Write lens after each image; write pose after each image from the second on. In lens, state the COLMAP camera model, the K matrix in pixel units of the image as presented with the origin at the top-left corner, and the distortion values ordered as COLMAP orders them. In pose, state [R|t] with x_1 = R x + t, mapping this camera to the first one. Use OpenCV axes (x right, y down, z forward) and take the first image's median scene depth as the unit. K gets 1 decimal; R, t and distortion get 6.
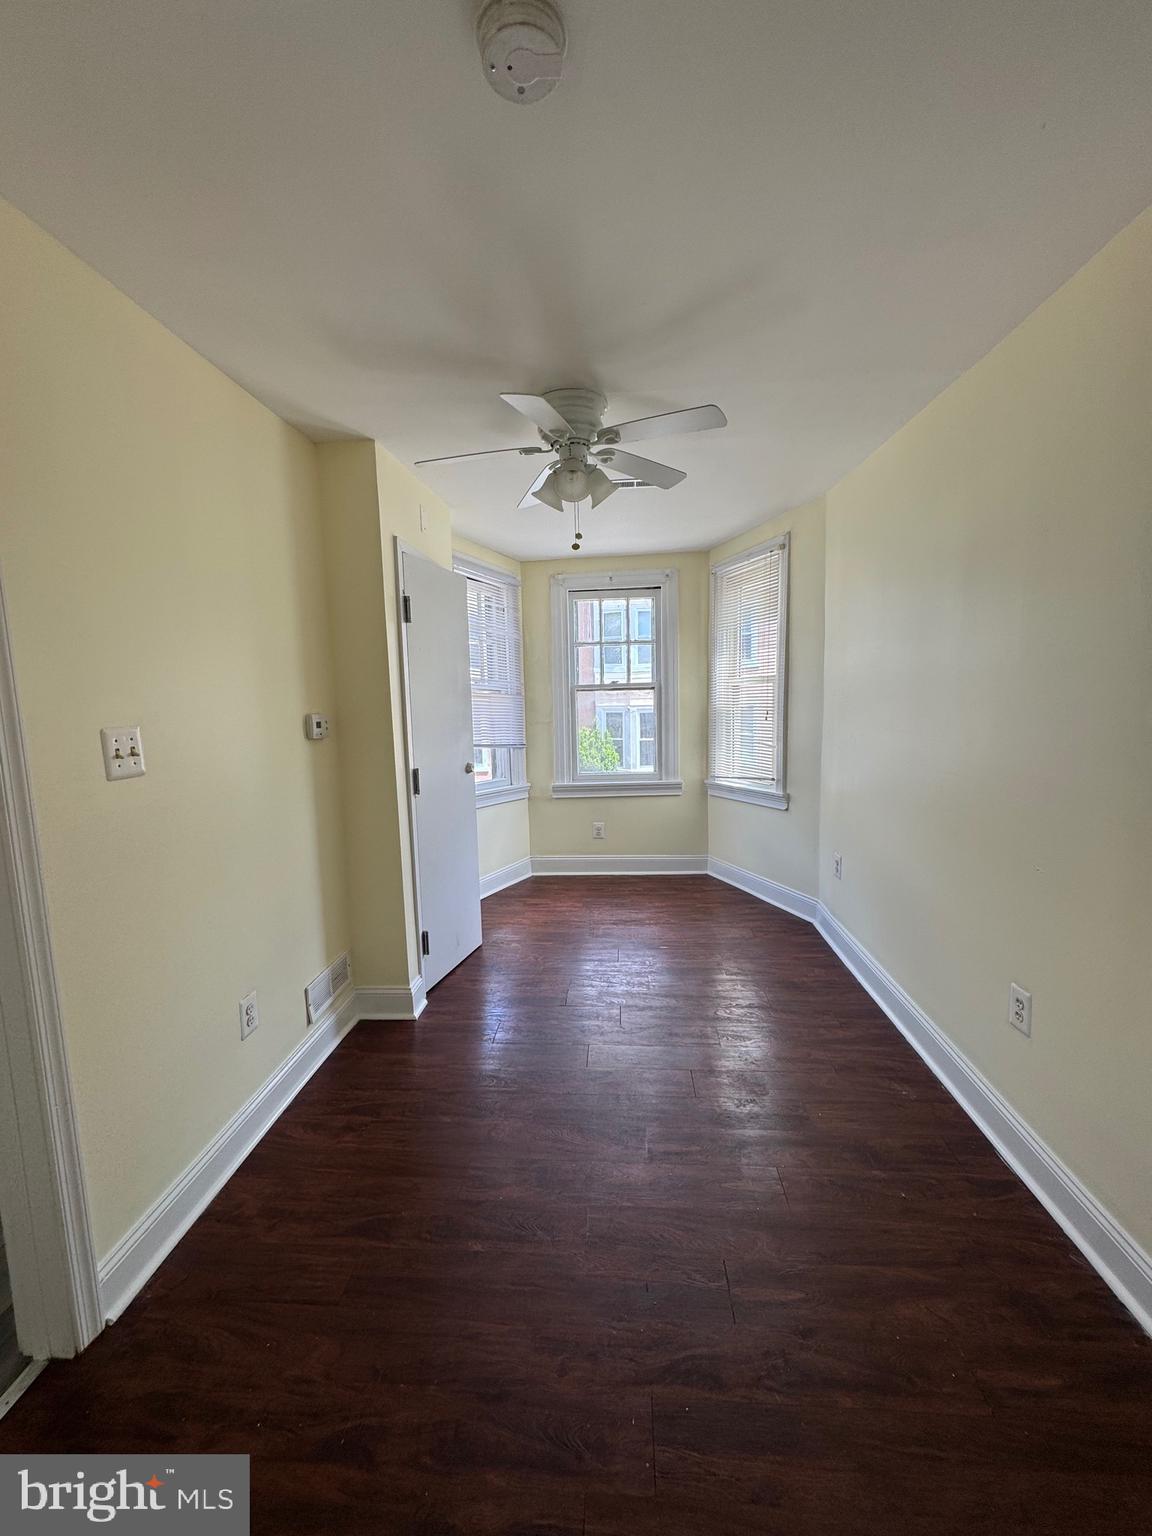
lens RADIAL K [[607.9, 0, 577.7], [0, 607.9, 770.2], [0, 0, 1]] dist [-0.000772, 0.000130]
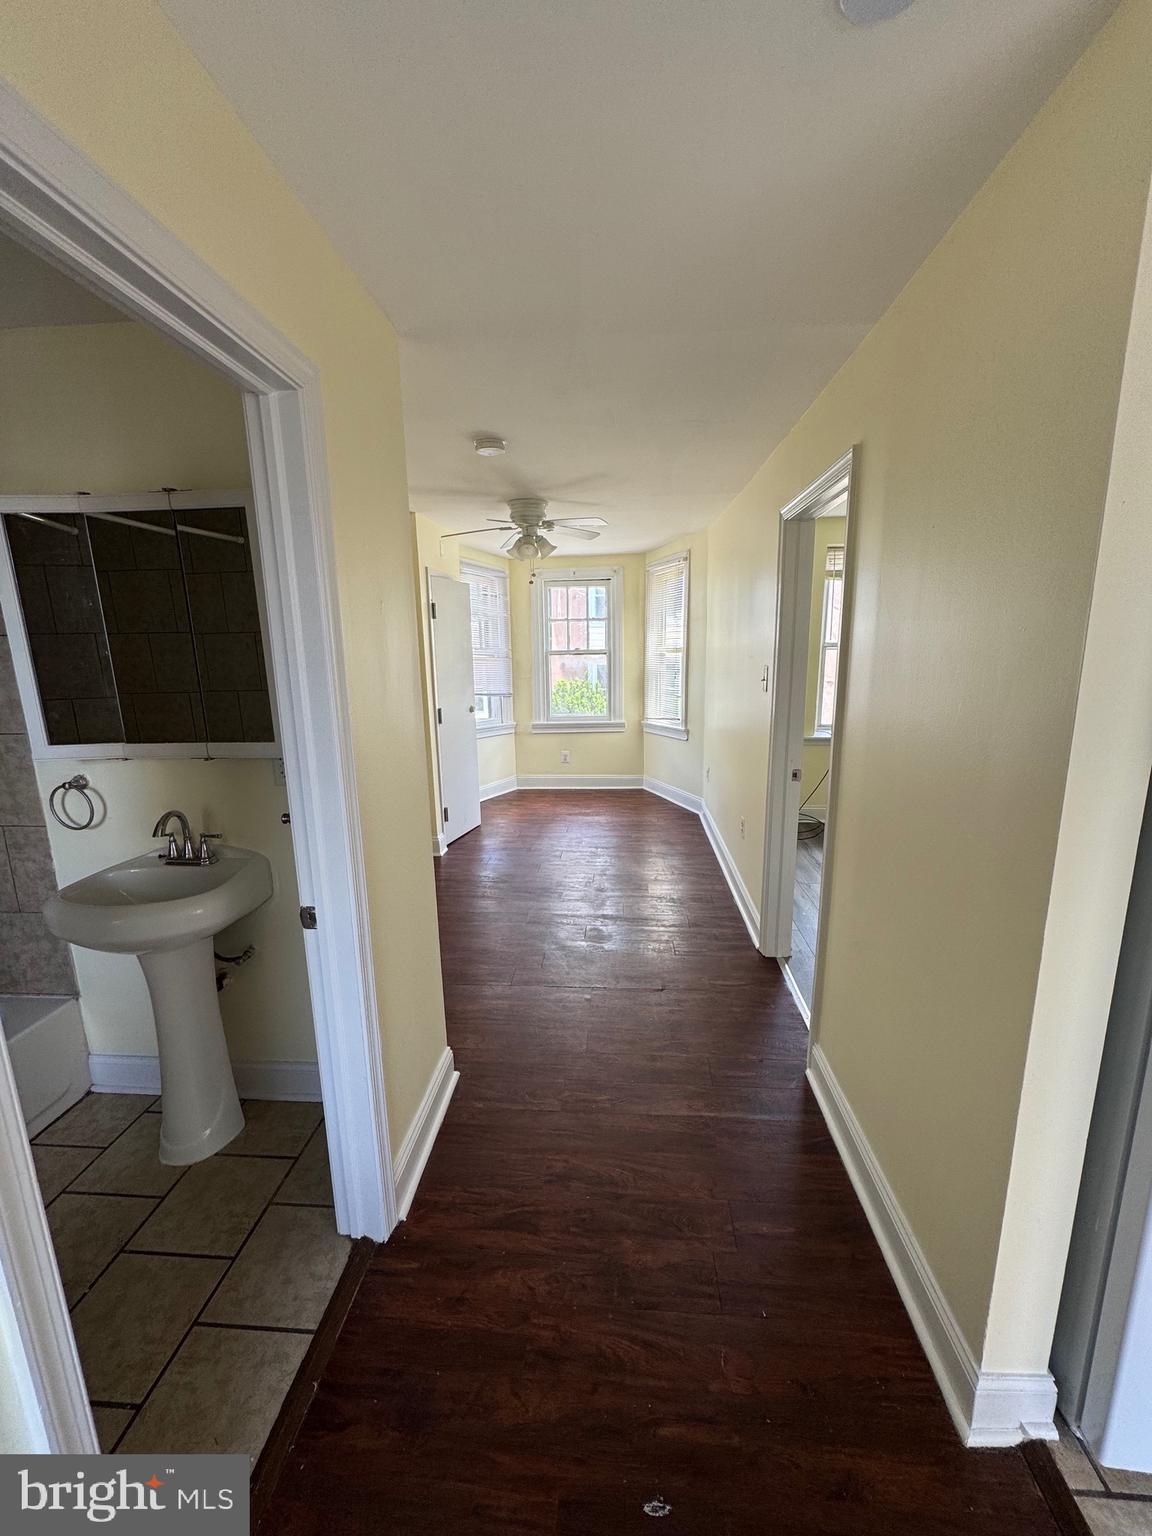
lens RADIAL K [[607.9, 0, 577.7], [0, 607.9, 770.2], [0, 0, 1]] dist [-0.000772, 0.000130]
pose [[0.999956, 0.009000, -0.002668, 0.069366], [-0.008751, 0.996587, 0.082089, 0.016072], [0.003398, -0.082062, 0.996621, -0.399803]]
